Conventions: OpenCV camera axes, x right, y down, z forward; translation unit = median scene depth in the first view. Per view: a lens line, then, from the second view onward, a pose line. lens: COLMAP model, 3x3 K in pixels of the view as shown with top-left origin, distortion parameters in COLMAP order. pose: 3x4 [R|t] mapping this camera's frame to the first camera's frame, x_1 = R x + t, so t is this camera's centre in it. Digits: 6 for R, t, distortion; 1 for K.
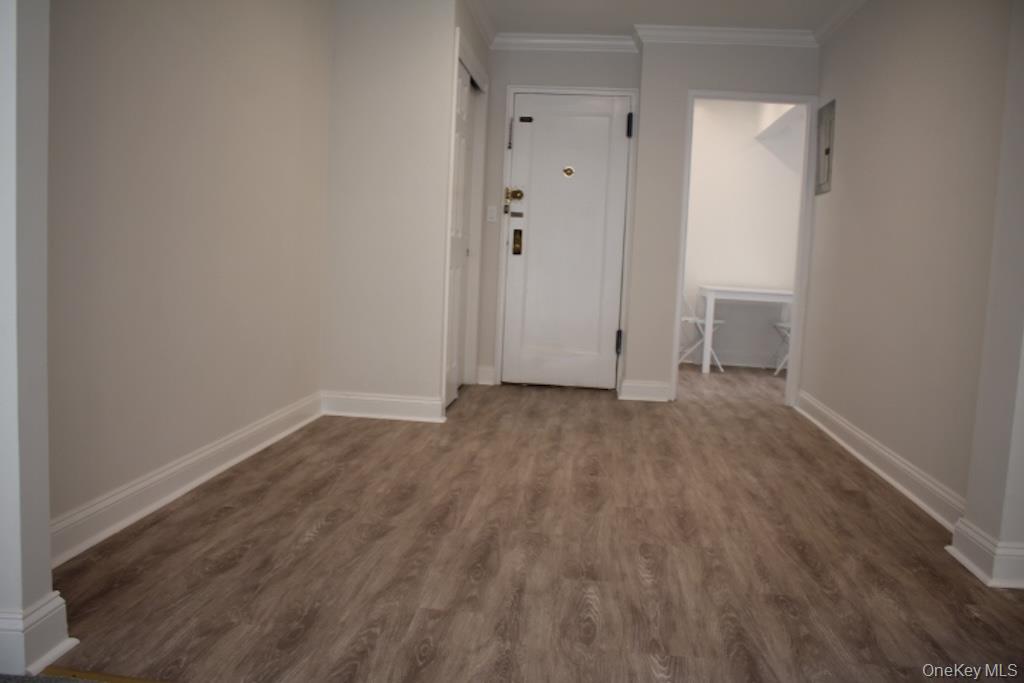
lens RADIAL K [[857.2, 0, 499.4], [0, 857.2, 336.4], [0, 0, 1]] dist [-0.165304, 0.142936]
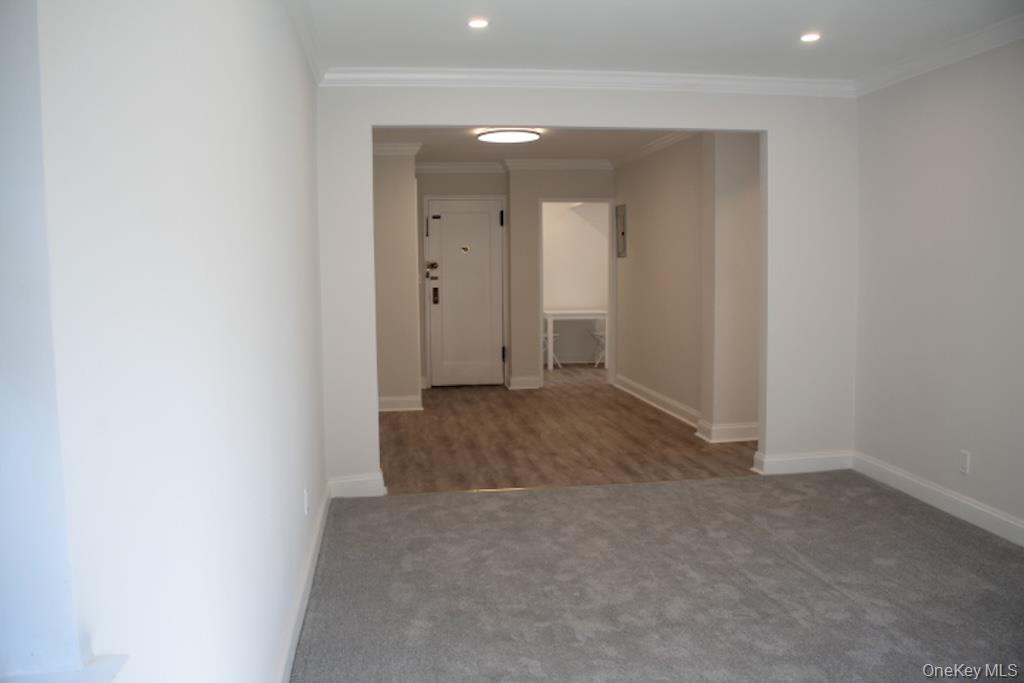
lens RADIAL K [[857.2, 0, 499.4], [0, 857.2, 336.4], [0, 0, 1]] dist [-0.165304, 0.142936]
pose [[0.968077, -0.076020, 0.238848, -0.249255], [0.078753, 0.996892, -0.001905, -0.024334], [-0.237961, 0.020654, 0.971055, -0.552781]]
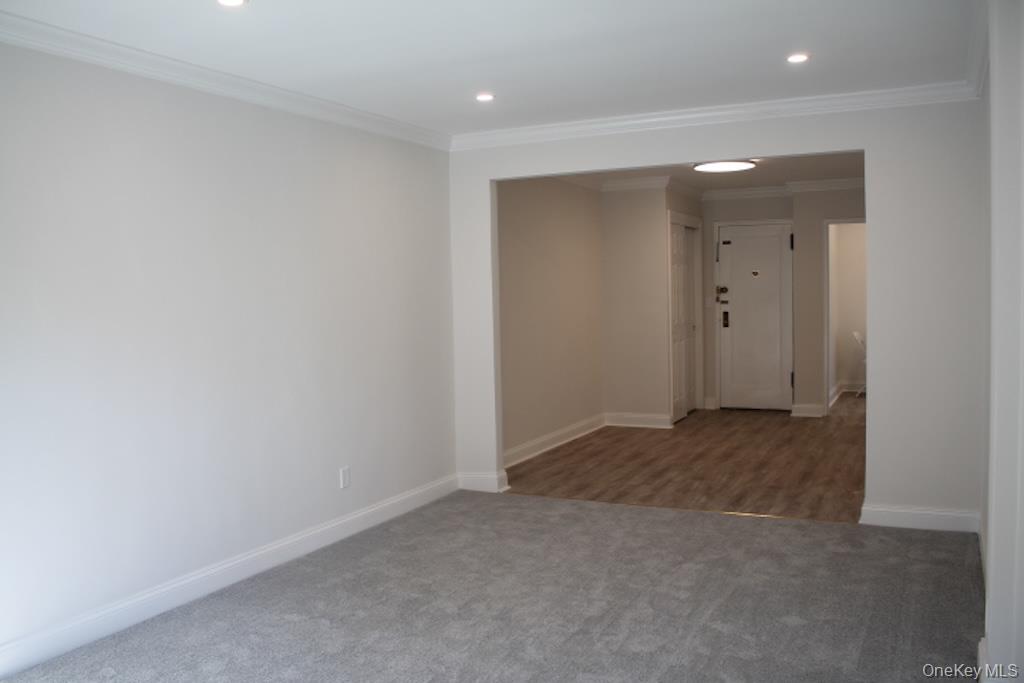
lens RADIAL K [[857.2, 0, 499.4], [0, 857.2, 336.4], [0, 0, 1]] dist [-0.165304, 0.142936]
pose [[0.933306, -0.045781, -0.356153, 0.191857], [0.028741, 0.998181, -0.052993, -0.006805], [0.357931, 0.039222, 0.932924, -0.637307]]
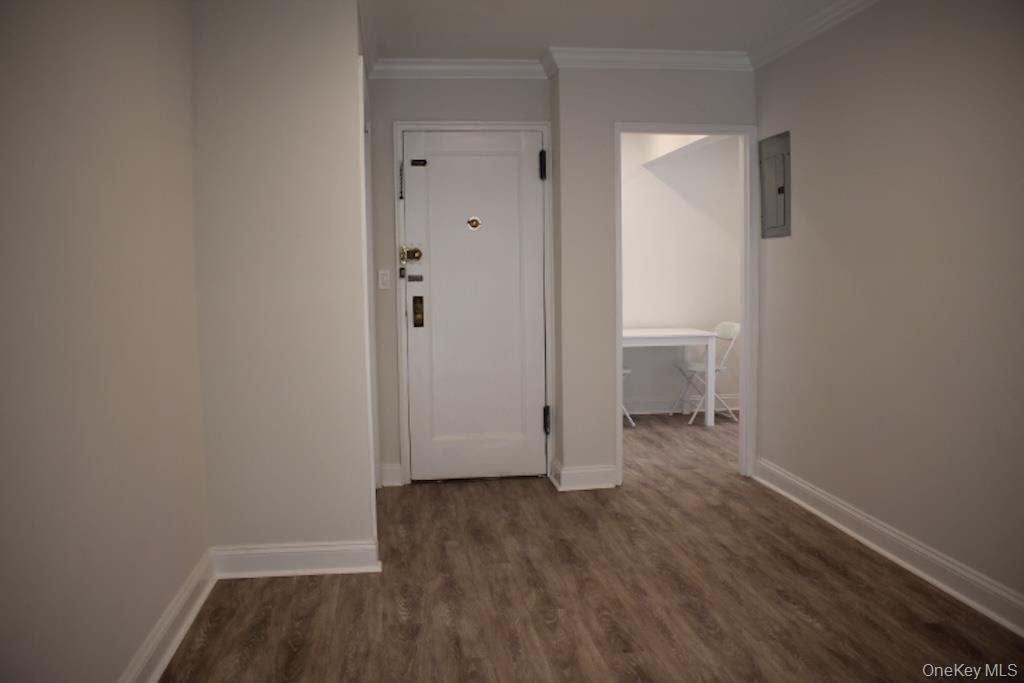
lens RADIAL K [[857.2, 0, 499.4], [0, 857.2, 336.4], [0, 0, 1]] dist [-0.165304, 0.142936]
pose [[0.971381, -0.079580, 0.223801, -0.091013], [0.082643, 0.996570, -0.004336, -0.077526], [-0.222688, 0.022708, 0.974625, 0.181068]]
